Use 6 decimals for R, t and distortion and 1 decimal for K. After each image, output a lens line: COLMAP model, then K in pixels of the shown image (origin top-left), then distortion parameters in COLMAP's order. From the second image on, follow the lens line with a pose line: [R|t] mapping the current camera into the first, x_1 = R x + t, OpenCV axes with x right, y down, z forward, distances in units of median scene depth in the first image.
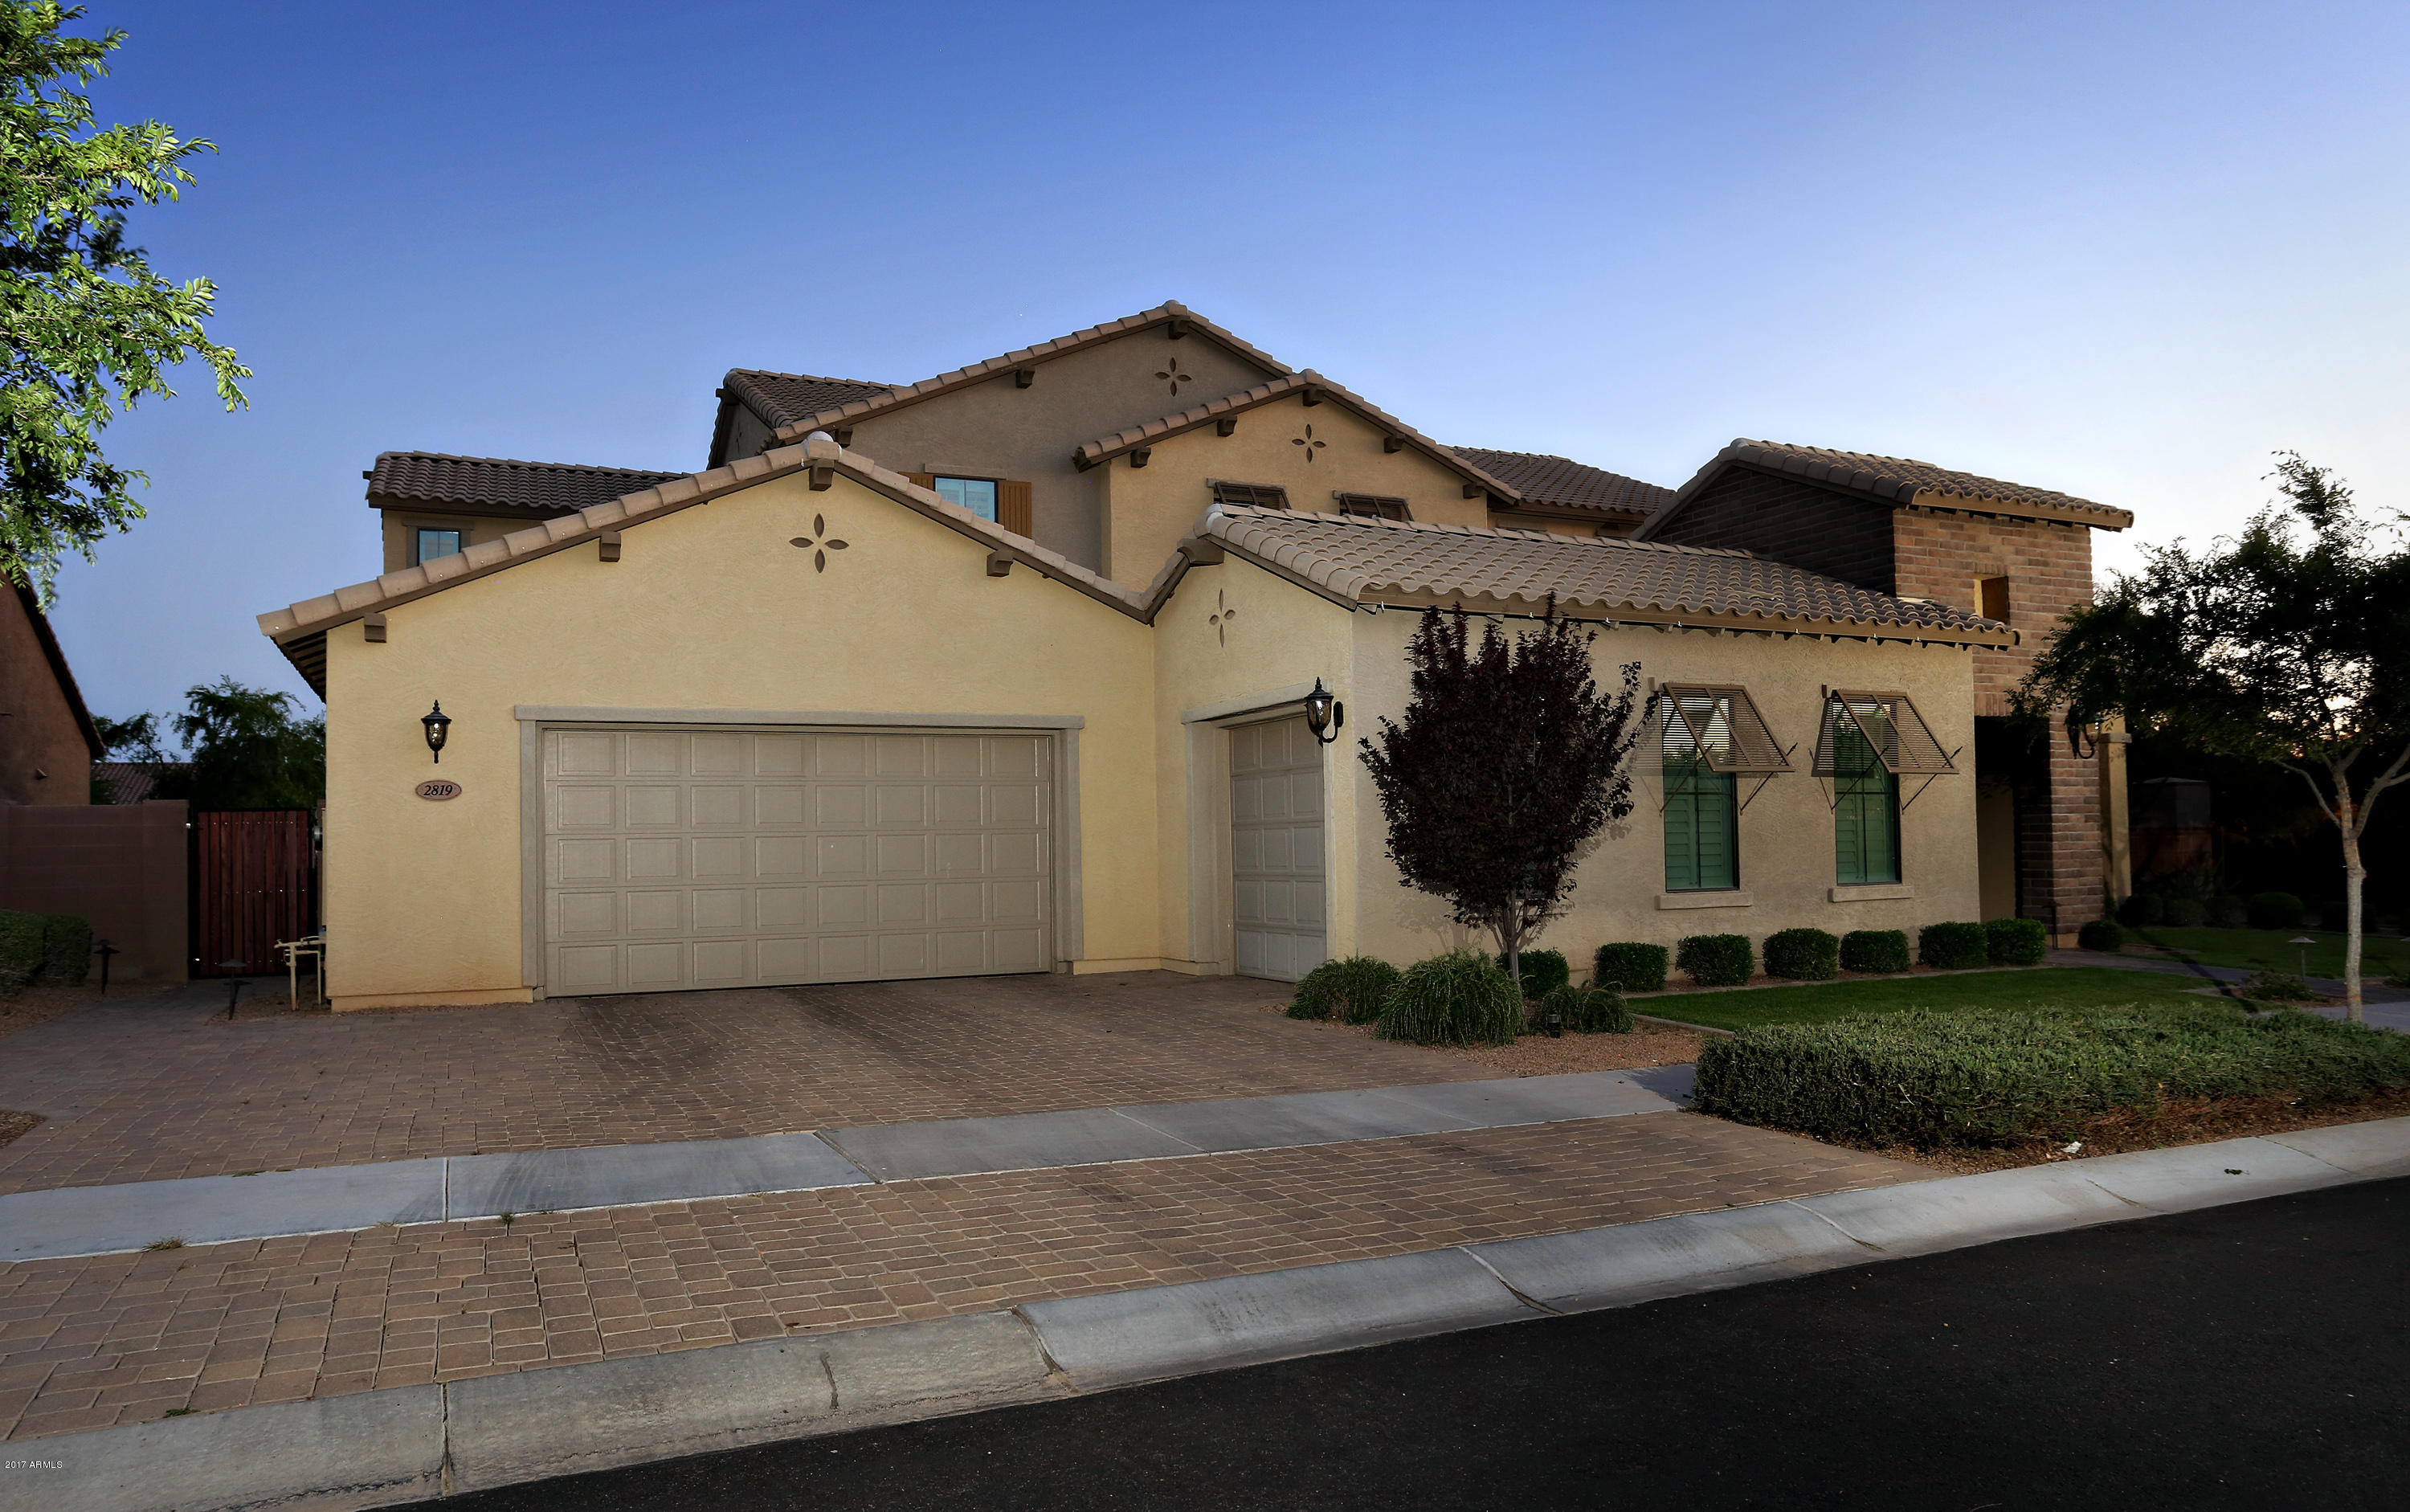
lens RADIAL K [[1648.3, 0, 1215.5], [0, 1648.3, 819.7], [0, 0, 1]] dist [-0.042977, 0.037253]
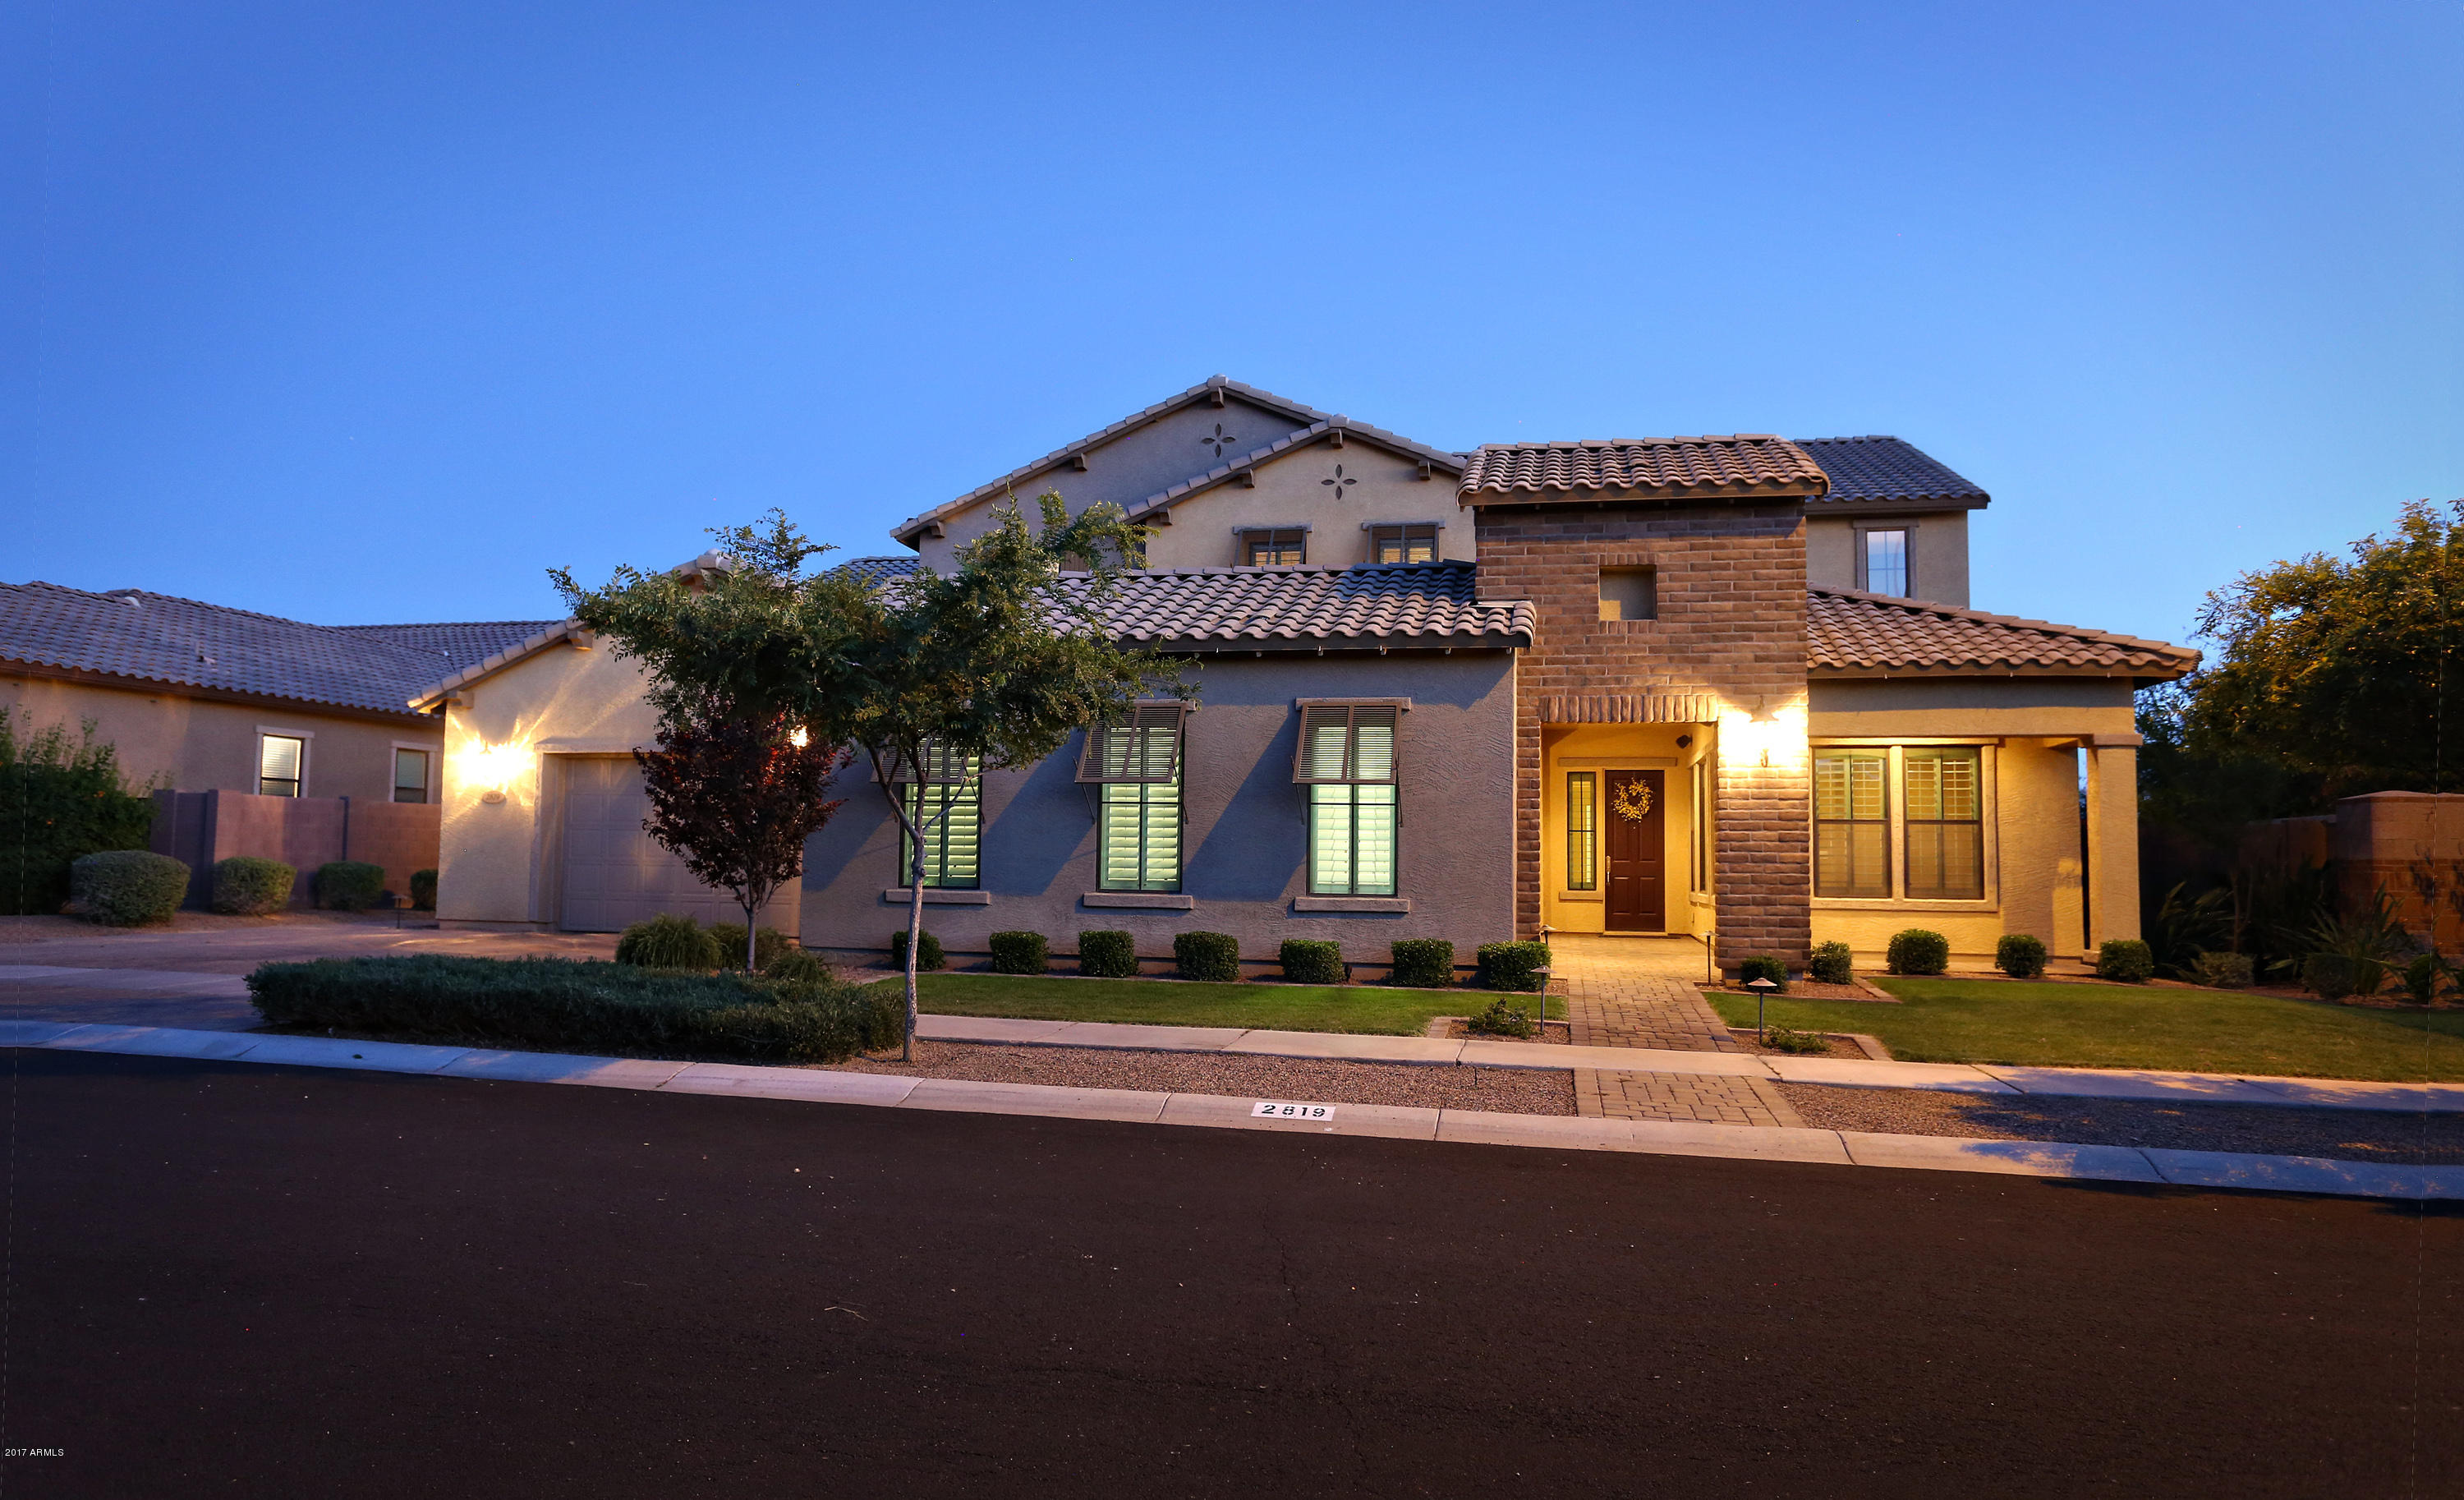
lens RADIAL K [[1713.2, 0, 1232.0], [0, 1713.2, 750.0], [0, 0, 1]] dist [-0.004716, -0.000545]
pose [[0.766735, -0.016267, -0.641758, 0.751313], [-0.019788, 0.998605, -0.048955, 0.002789], [0.641659, 0.050235, 0.765343, 0.109524]]
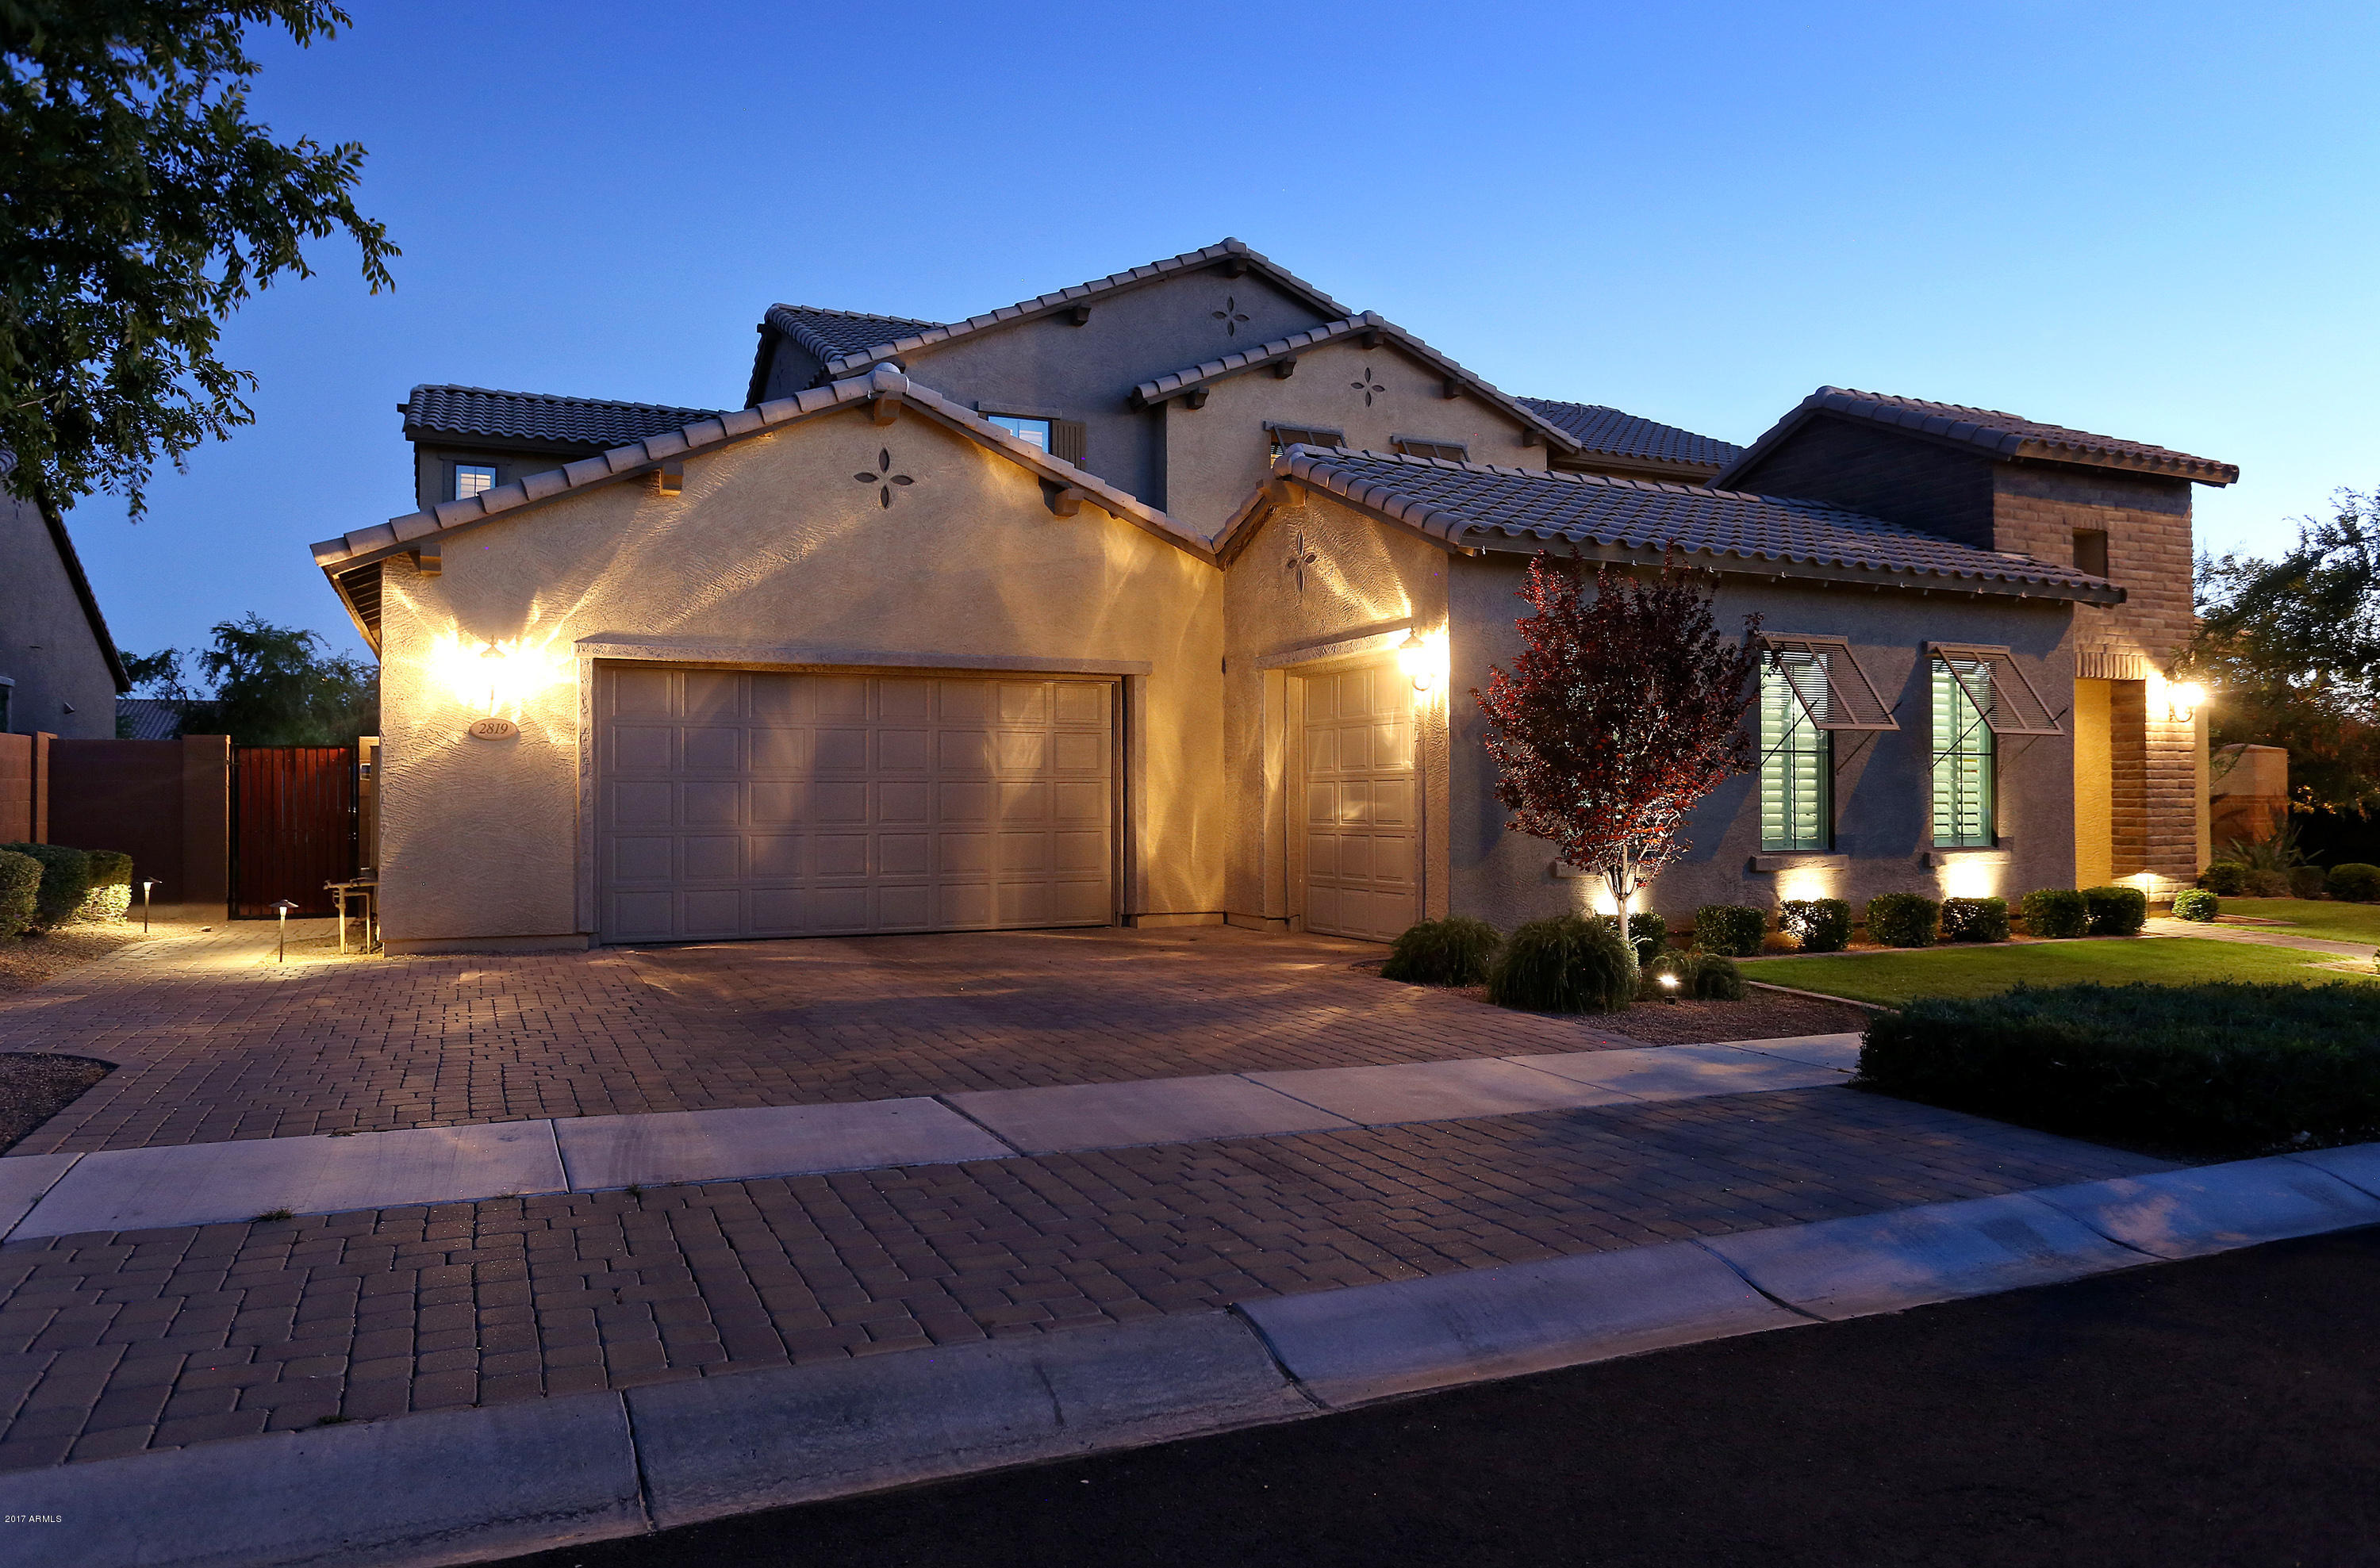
lens RADIAL K [[1642.3, 0, 1190.0], [0, 1642.3, 784.0], [0, 0, 1]] dist [-0.033194, 0.003937]
pose [[0.999840, 0.015224, -0.009416, -0.037325], [-0.015166, 0.999866, 0.006141, 0.001725], [0.009509, -0.005997, 0.999937, 0.028556]]
